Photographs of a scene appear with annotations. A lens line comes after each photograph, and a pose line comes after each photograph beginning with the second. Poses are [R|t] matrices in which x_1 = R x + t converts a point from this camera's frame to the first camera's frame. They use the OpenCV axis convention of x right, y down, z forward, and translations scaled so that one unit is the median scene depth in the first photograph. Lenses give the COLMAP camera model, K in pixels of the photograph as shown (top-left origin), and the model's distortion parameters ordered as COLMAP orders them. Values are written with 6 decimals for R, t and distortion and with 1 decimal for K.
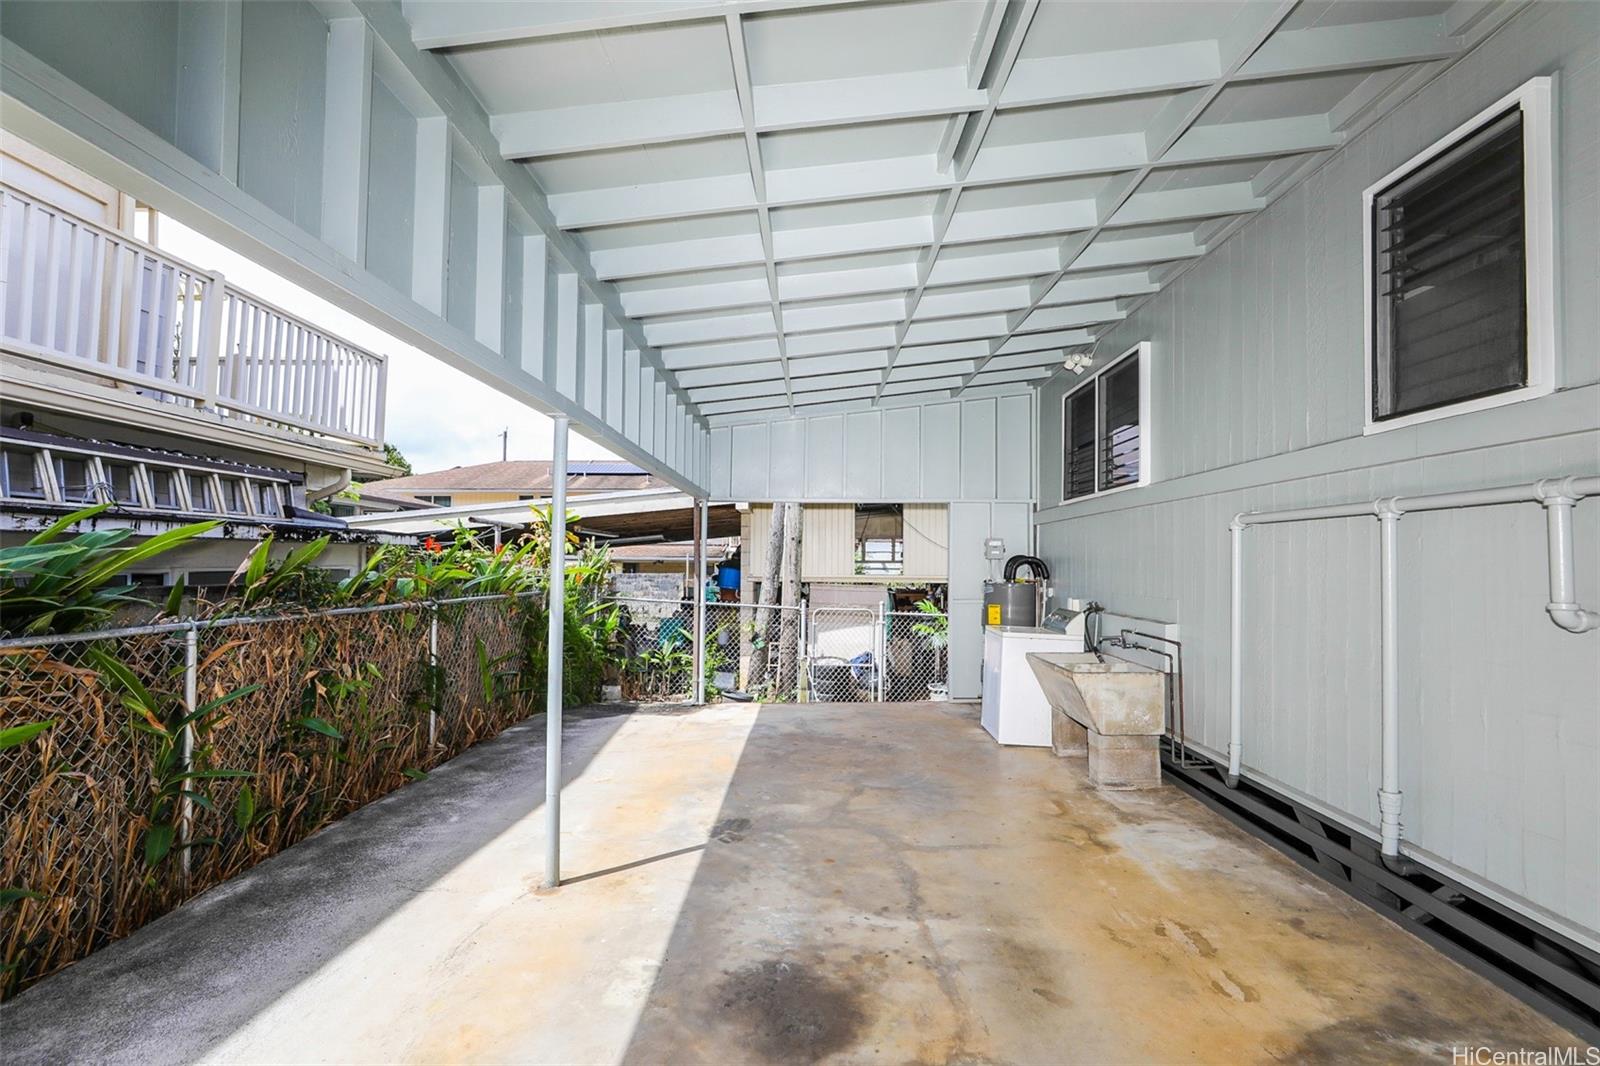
lens RADIAL K [[730.5, 0, 800.0], [0, 730.5, 533.0], [0, 0, 1]] dist [-0.033845, 0.014315]
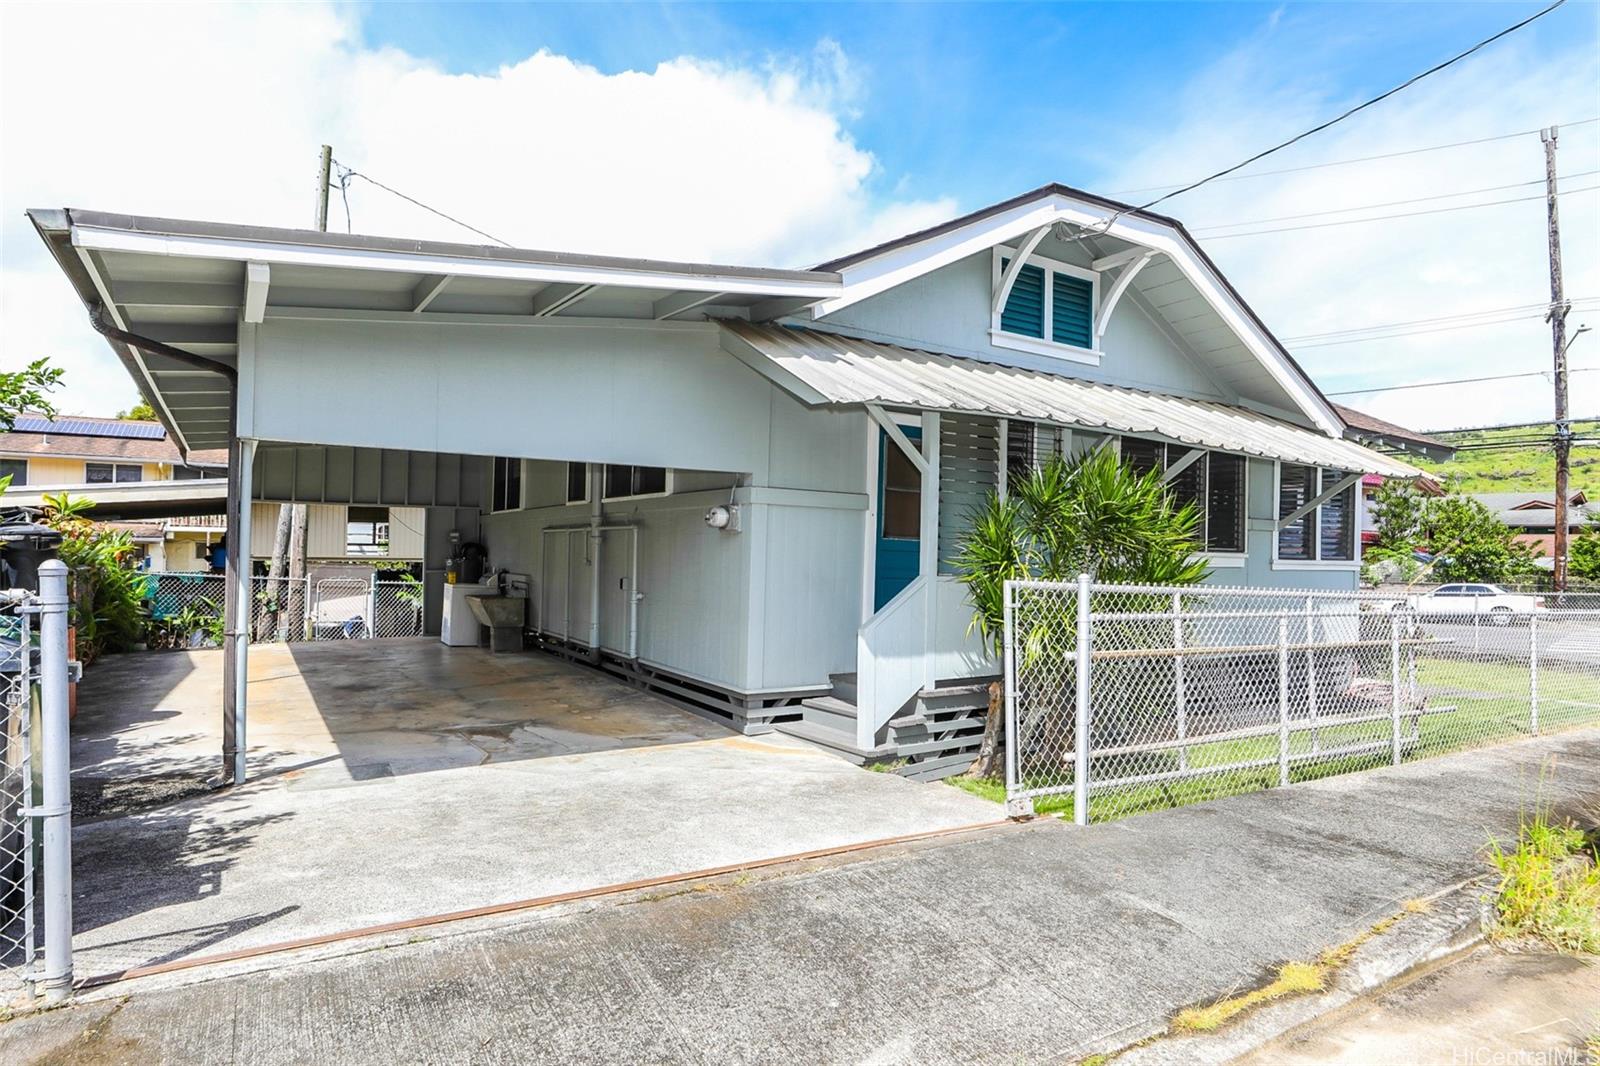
lens RADIAL K [[909.5, 0, 800.0], [0, 909.5, 533.0], [0, 0, 1]] dist [0.001030, 0.000159]
pose [[0.838451, 0.016747, 0.544719, -0.457187], [-0.031160, 0.999366, 0.017239, -0.117123], [-0.544085, -0.031427, 0.838441, -2.680383]]
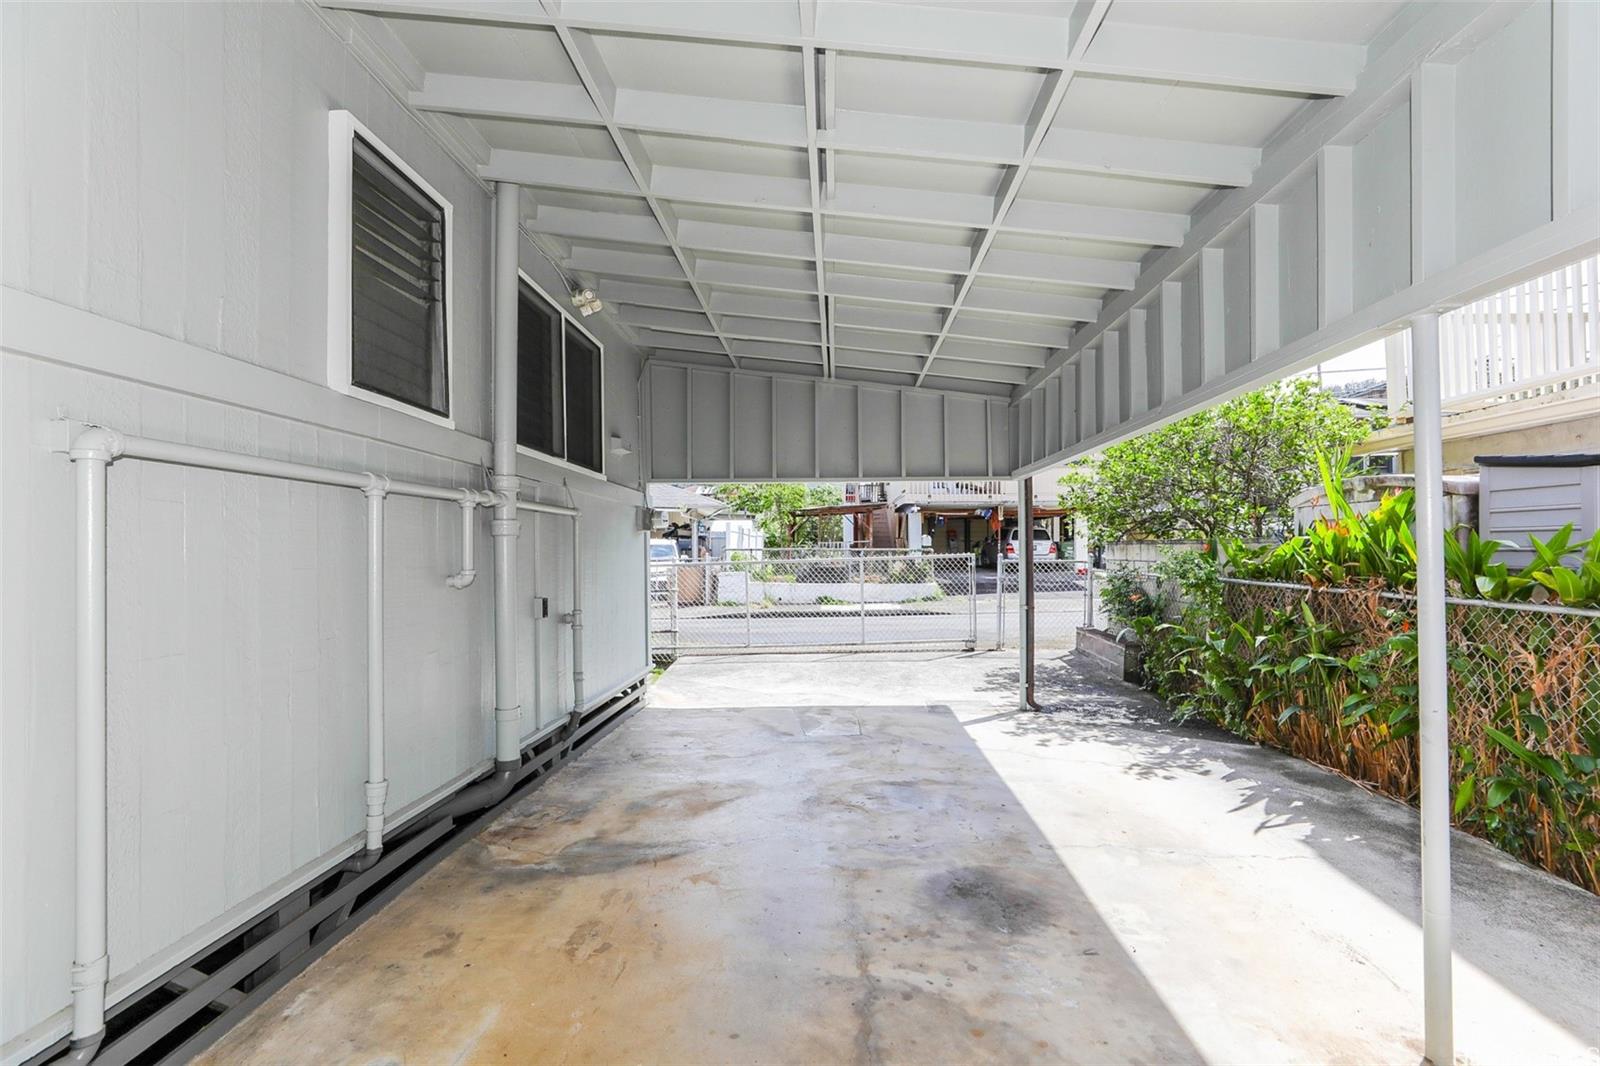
lens RADIAL K [[738.1, 0, 833.1], [0, 738.1, 557.3], [0, 0, 1]] dist [-0.033855, 0.015036]
pose [[-0.999883, -0.002445, -0.015088, 0.213483], [-0.002020, 0.999603, -0.028096, 0.081002], [0.015151, -0.028062, -0.999491, 1.826223]]
